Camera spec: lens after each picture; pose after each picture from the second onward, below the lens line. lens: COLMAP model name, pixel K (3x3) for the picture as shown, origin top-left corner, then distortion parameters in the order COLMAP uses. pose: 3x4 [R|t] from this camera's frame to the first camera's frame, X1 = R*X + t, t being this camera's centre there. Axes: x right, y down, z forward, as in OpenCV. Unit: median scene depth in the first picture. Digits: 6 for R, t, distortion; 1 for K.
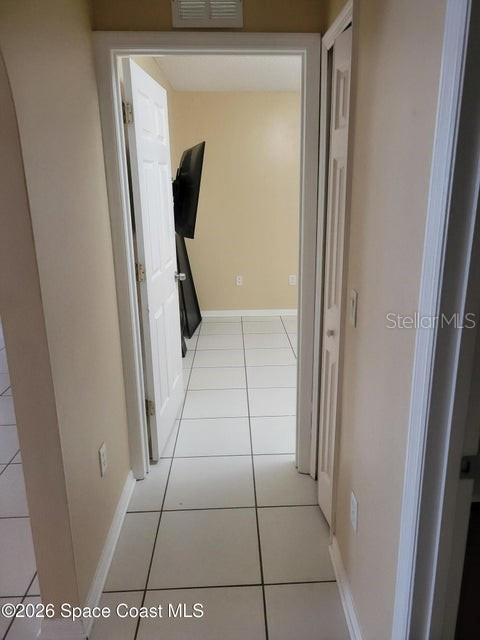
lens RADIAL K [[481.0, 0, 243.3], [0, 481.0, 319.2], [0, 0, 1]] dist [0.037023, -0.019610]
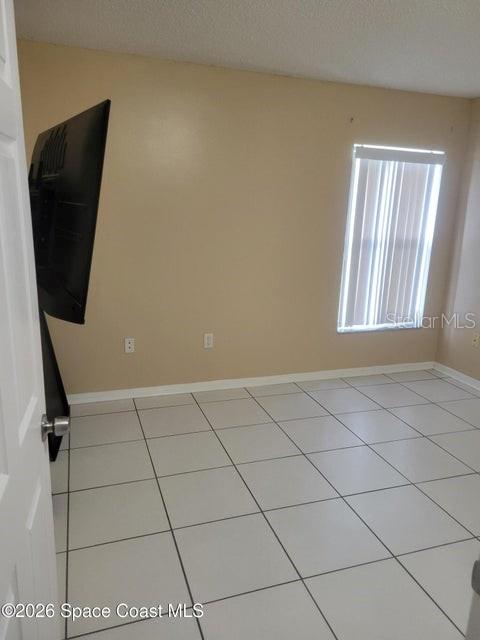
lens RADIAL K [[481.0, 0, 238.0], [0, 481.0, 315.7], [0, 0, 1]] dist [0.037023, -0.019610]
pose [[0.955712, -0.030056, 0.292765, -0.092747], [0.041832, 0.998544, -0.034045, -0.145787], [-0.291316, 0.044784, 0.955578, 0.519598]]
